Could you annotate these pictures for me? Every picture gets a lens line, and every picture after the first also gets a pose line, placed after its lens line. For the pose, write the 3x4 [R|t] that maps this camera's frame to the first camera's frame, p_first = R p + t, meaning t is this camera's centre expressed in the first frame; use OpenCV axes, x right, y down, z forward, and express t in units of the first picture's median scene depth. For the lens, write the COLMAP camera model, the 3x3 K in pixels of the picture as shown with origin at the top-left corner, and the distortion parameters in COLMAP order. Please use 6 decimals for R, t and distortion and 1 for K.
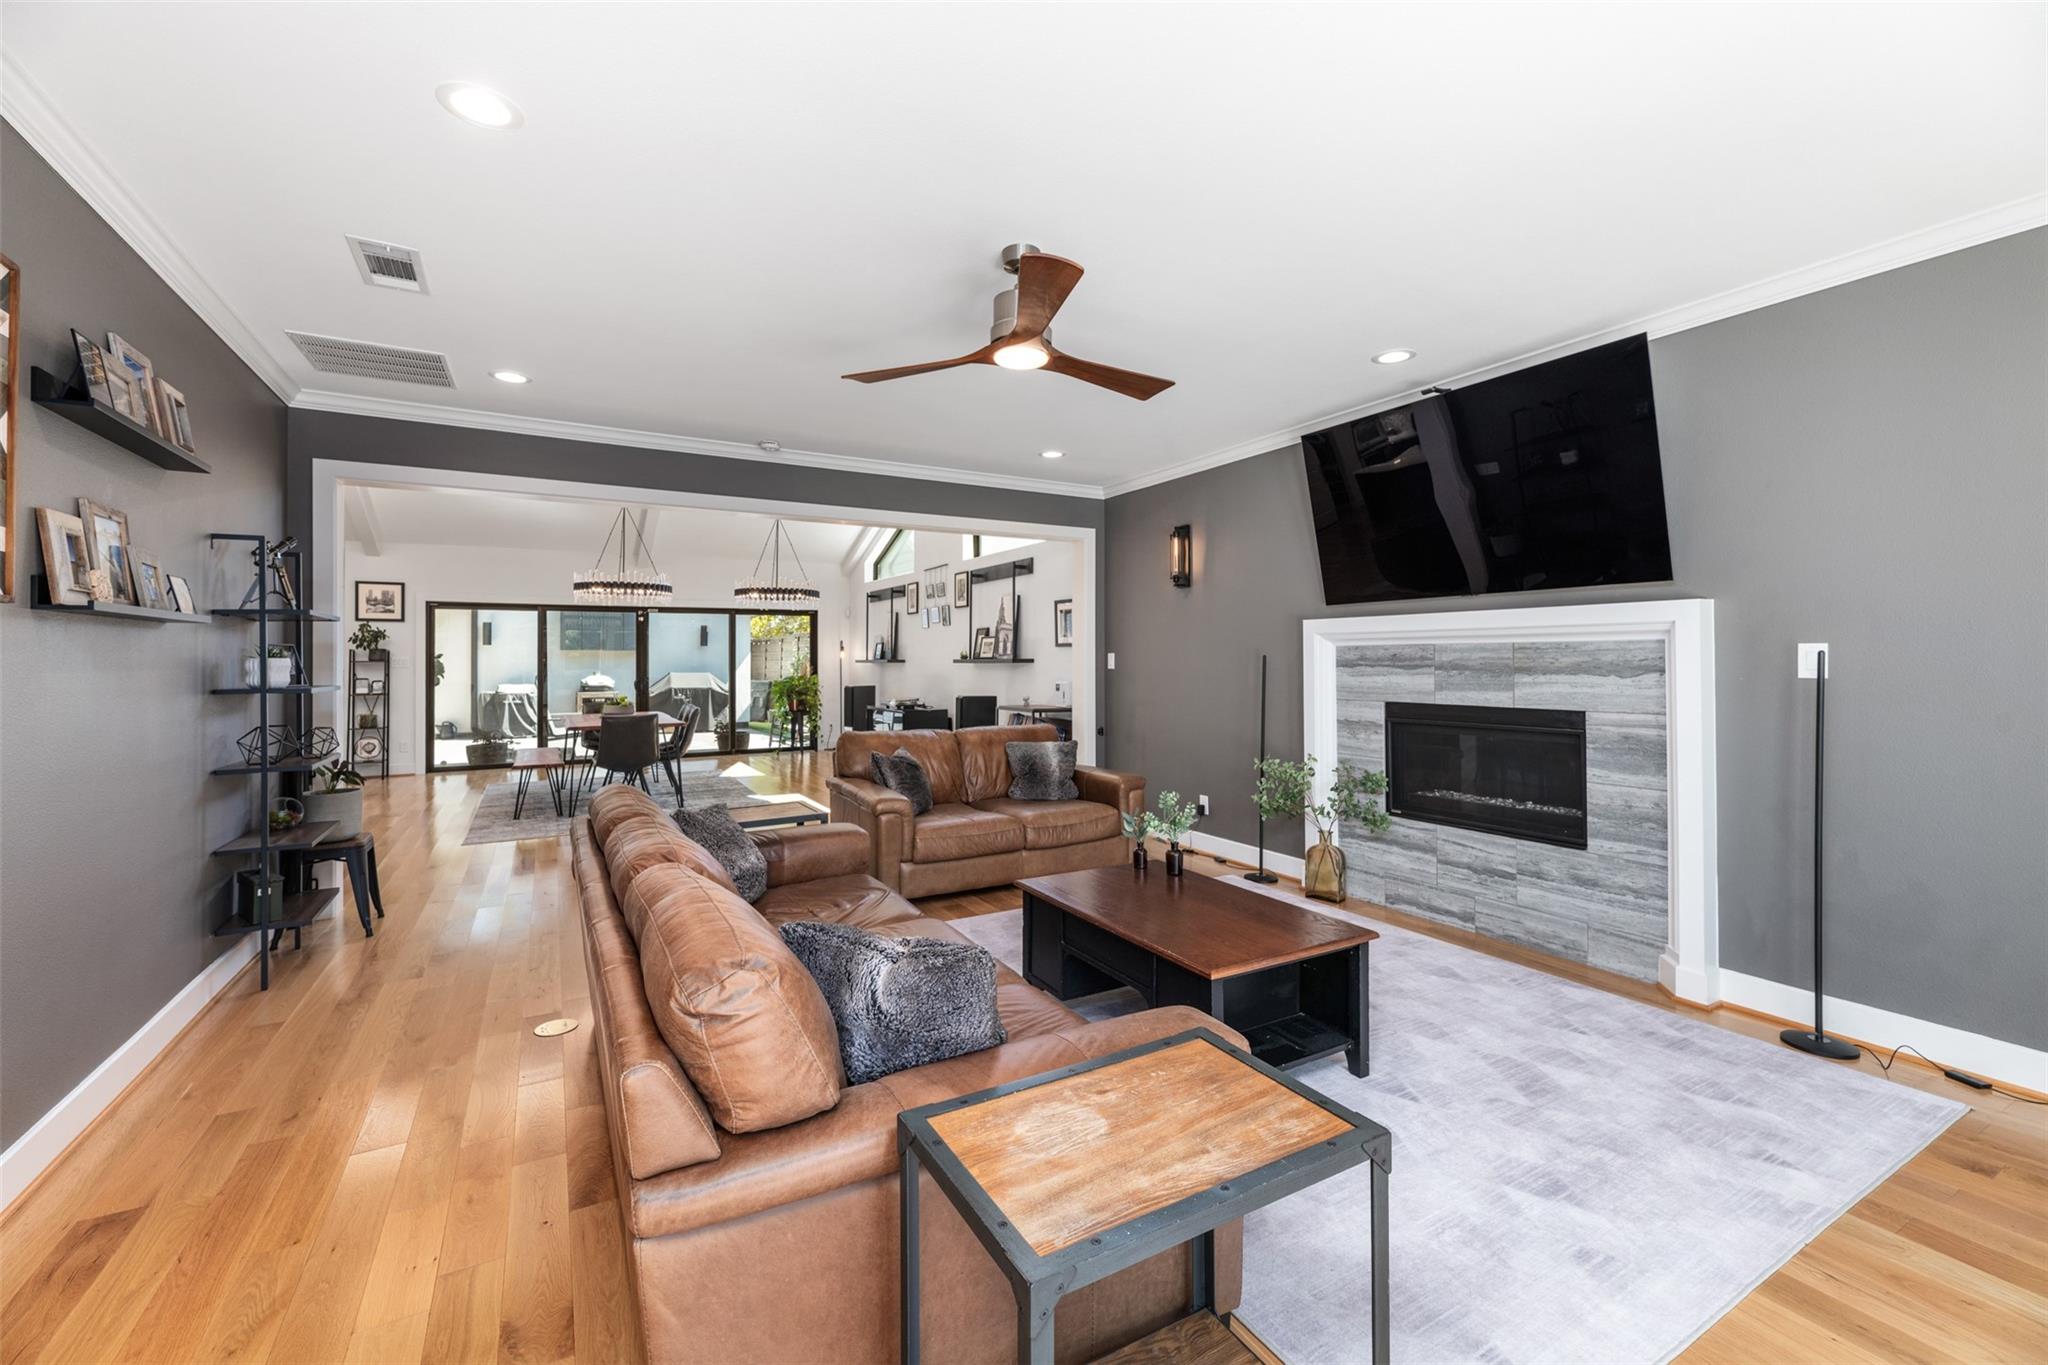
lens RADIAL K [[839.8, 0, 1017.5], [0, 839.8, 655.9], [0, 0, 1]] dist [-0.000440, -0.000391]
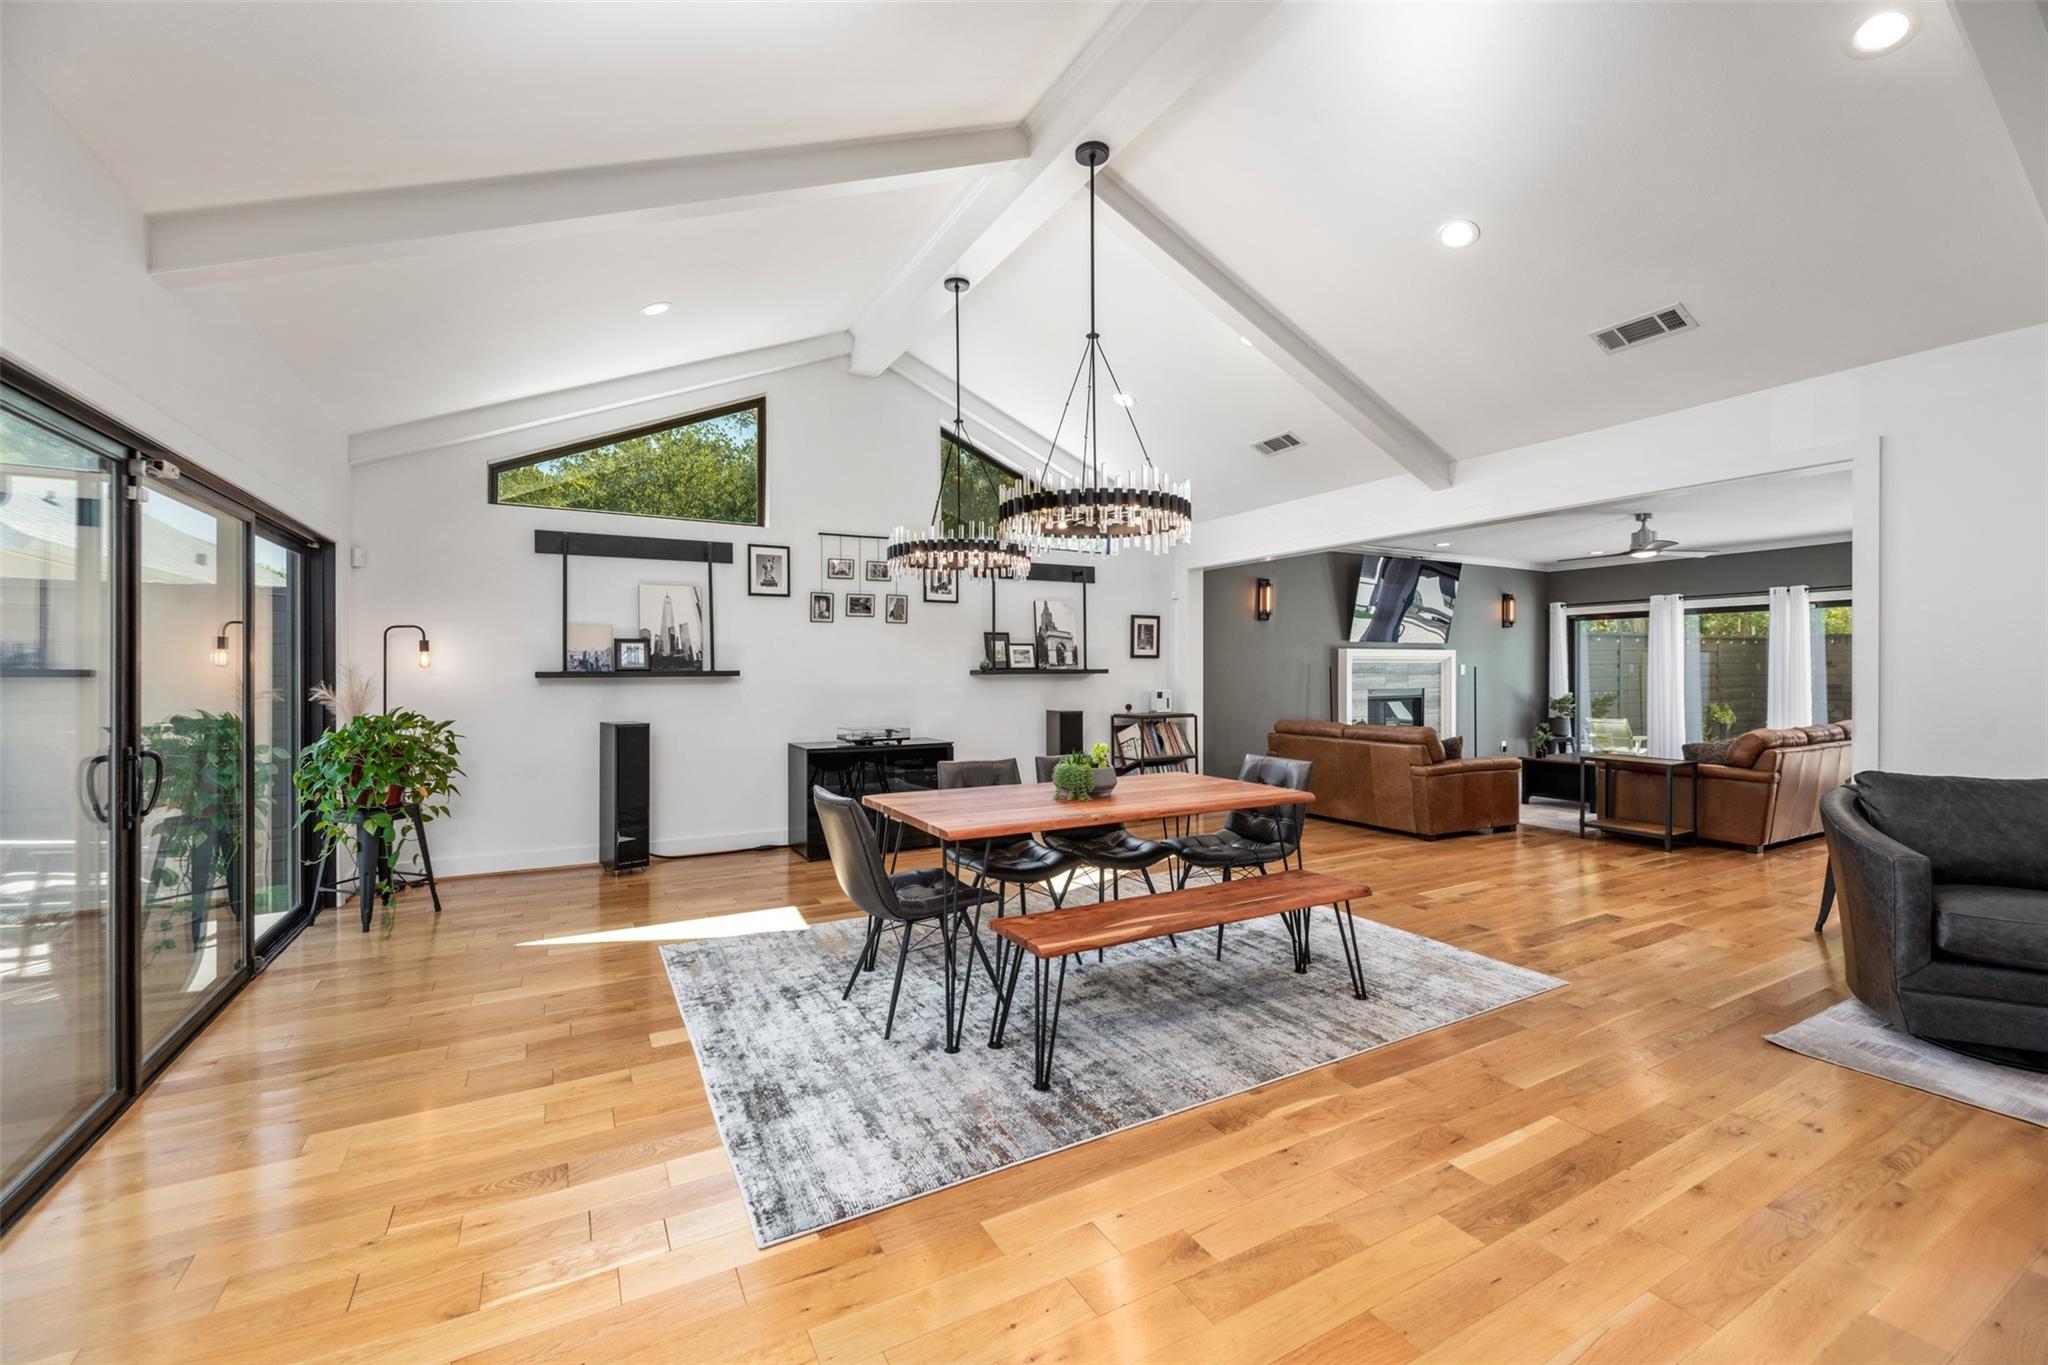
lens RADIAL K [[839.8, 0, 1016.0], [0, 839.8, 678.8], [0, 0, 1]] dist [-0.000440, -0.000391]
pose [[0.009176, -0.006042, 0.999940, -1.937353], [-0.000123, 0.999982, 0.006044, 0.017098], [-0.999958, -0.000178, 0.009175, 2.144023]]
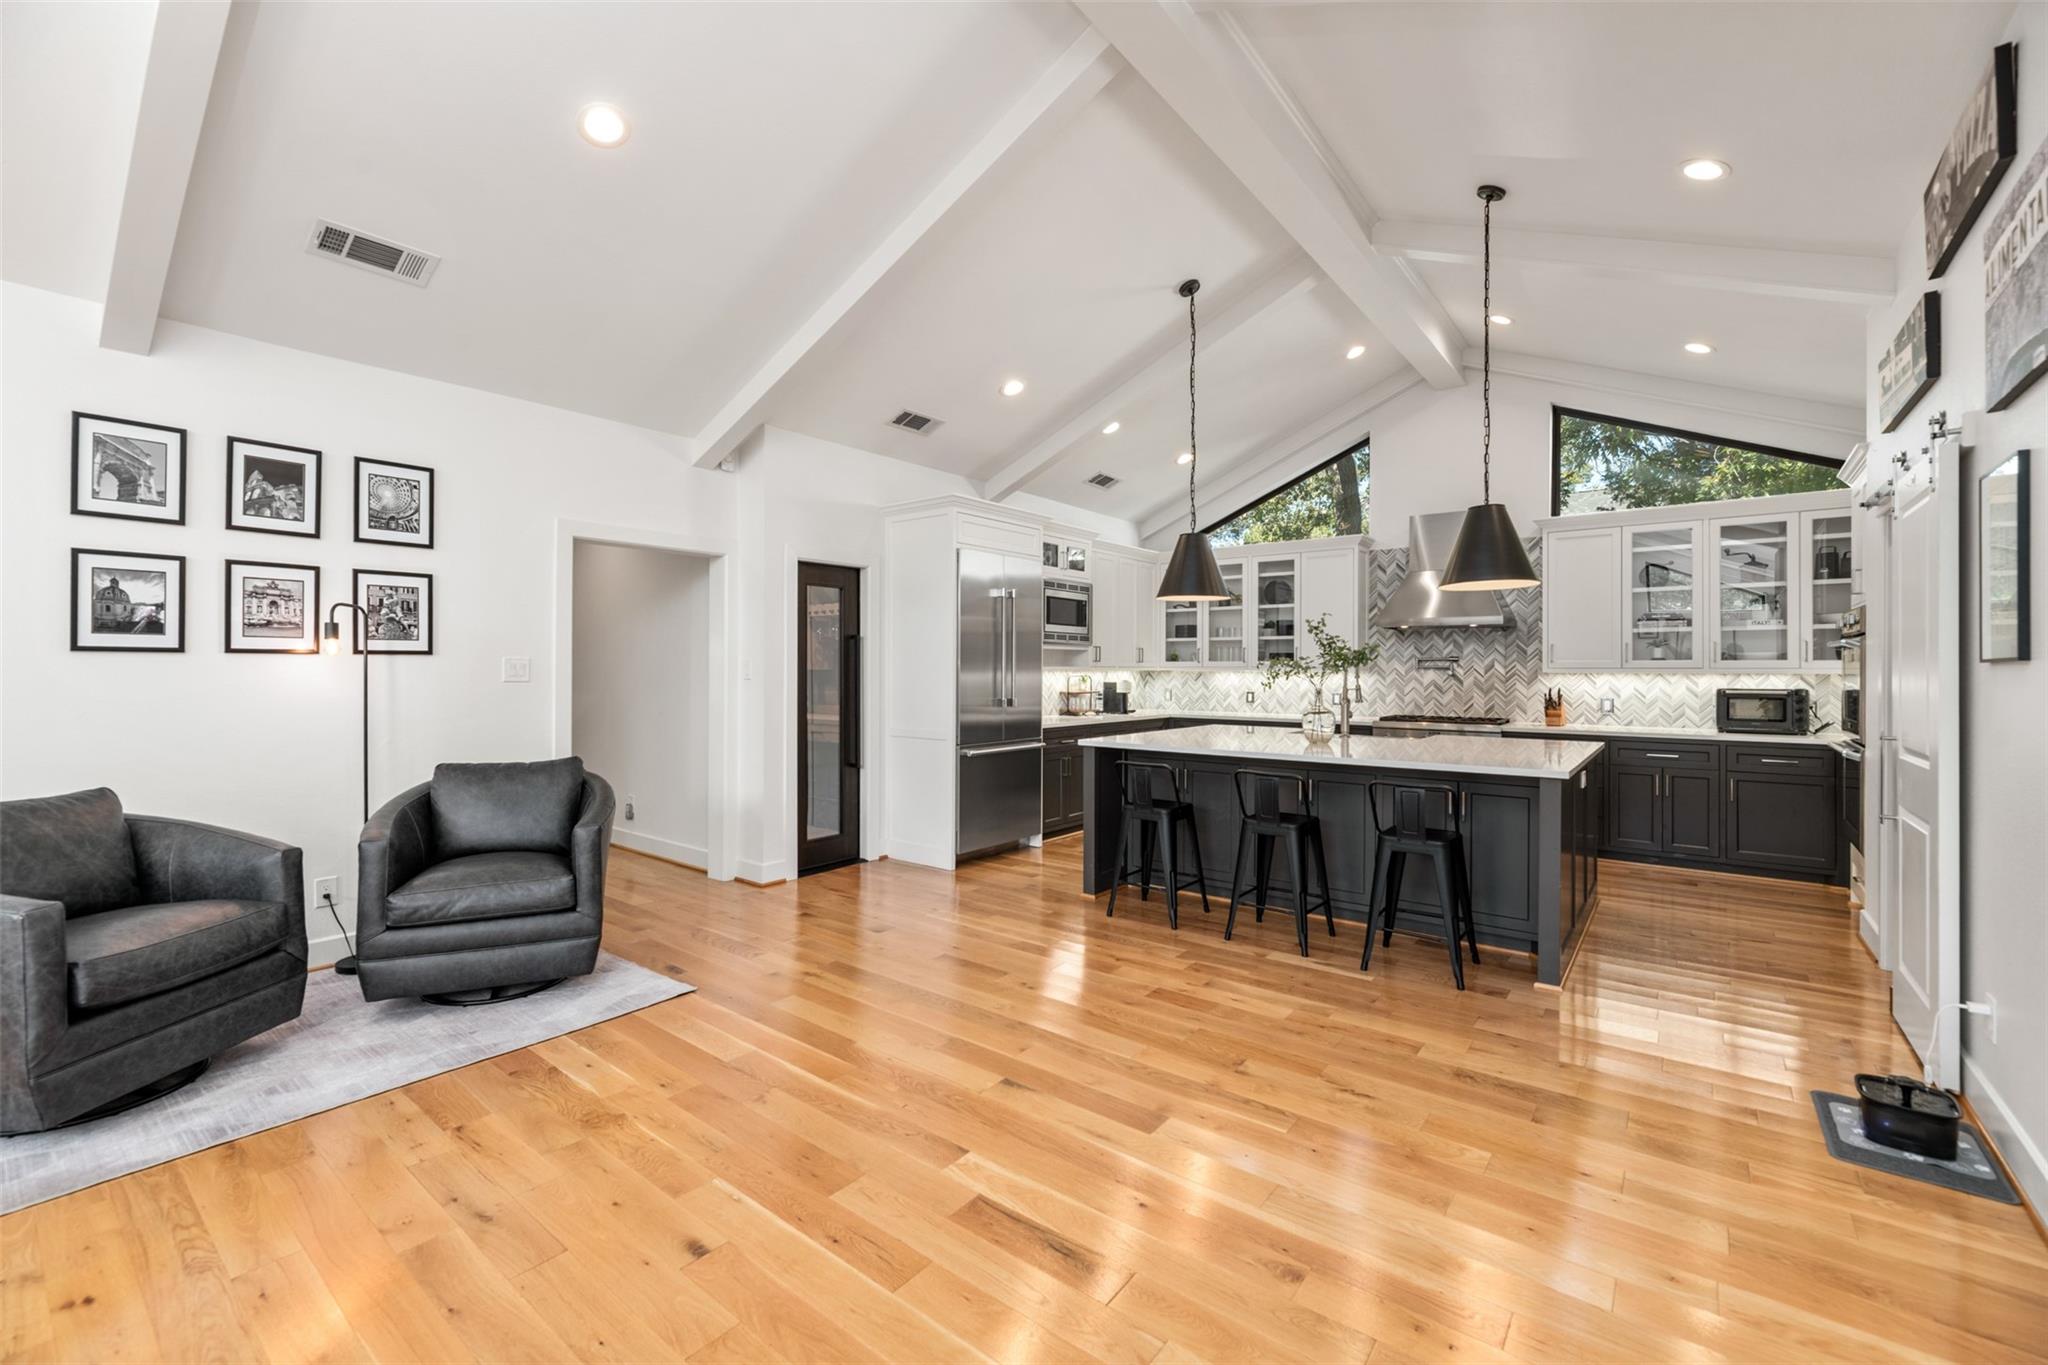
lens RADIAL K [[839.8, 0, 1033.7], [0, 839.8, 670.2], [0, 0, 1]] dist [-0.000440, -0.000391]
pose [[-0.922232, 0.002384, -0.386629, -1.607198], [0.003283, 0.999993, -0.001665, 0.015383], [0.386622, -0.002805, -0.922234, 2.174418]]
